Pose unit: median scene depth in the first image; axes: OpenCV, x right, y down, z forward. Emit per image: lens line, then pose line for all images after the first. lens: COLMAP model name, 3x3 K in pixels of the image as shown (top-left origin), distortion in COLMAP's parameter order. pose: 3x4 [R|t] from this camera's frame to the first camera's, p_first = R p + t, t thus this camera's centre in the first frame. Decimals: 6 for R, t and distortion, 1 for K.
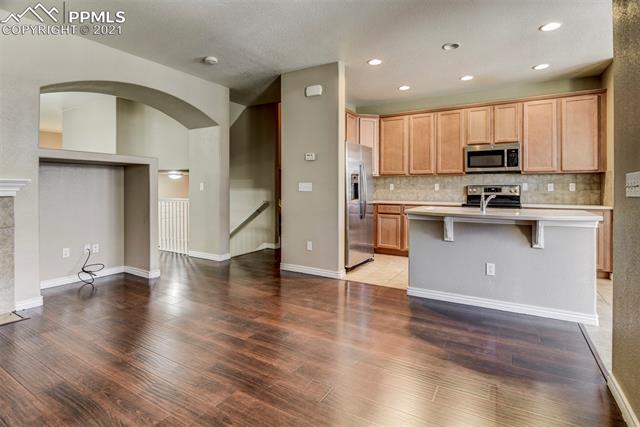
lens RADIAL K [[319.4, 0, 324.0], [0, 319.4, 190.7], [0, 0, 1]] dist [-0.001144, -0.008423]
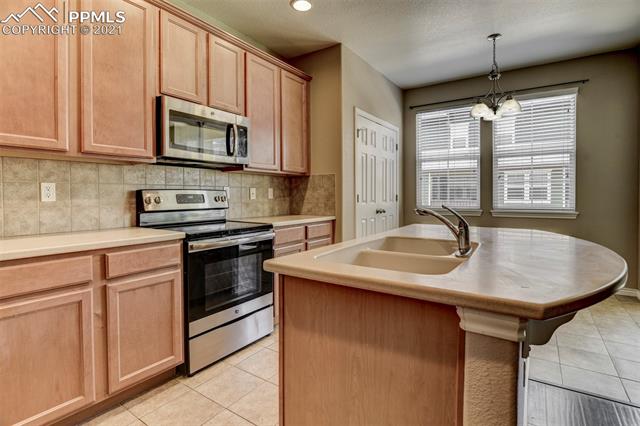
lens RADIAL K [[318.0, 0, 330.6], [0, 318.0, 197.2], [0, 0, 1]] dist [0.001252, 0.000097]
pose [[0.051628, -0.008511, 0.998630, 0.036140], [0.011185, 0.999906, 0.007944, -0.006977], [-0.998604, 0.010759, 0.051718, 0.829593]]
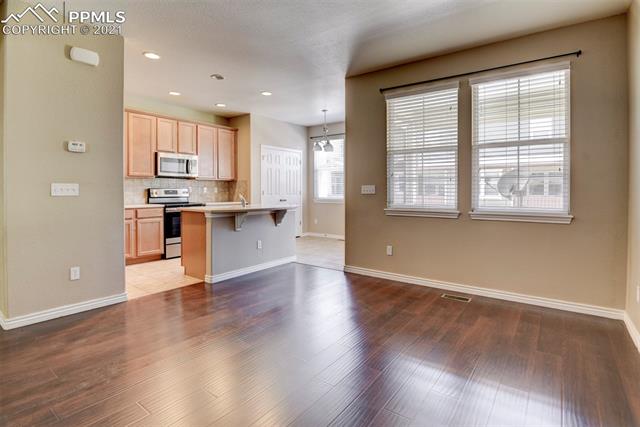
lens RADIAL K [[319.4, 0, 324.0], [0, 319.4, 190.7], [0, 0, 1]] dist [-0.001144, -0.008423]
pose [[0.113120, -0.001041, 0.993581, -0.622533], [0.008340, 0.999965, 0.000098, -0.003860], [-0.993546, 0.008276, 0.113125, 0.348051]]
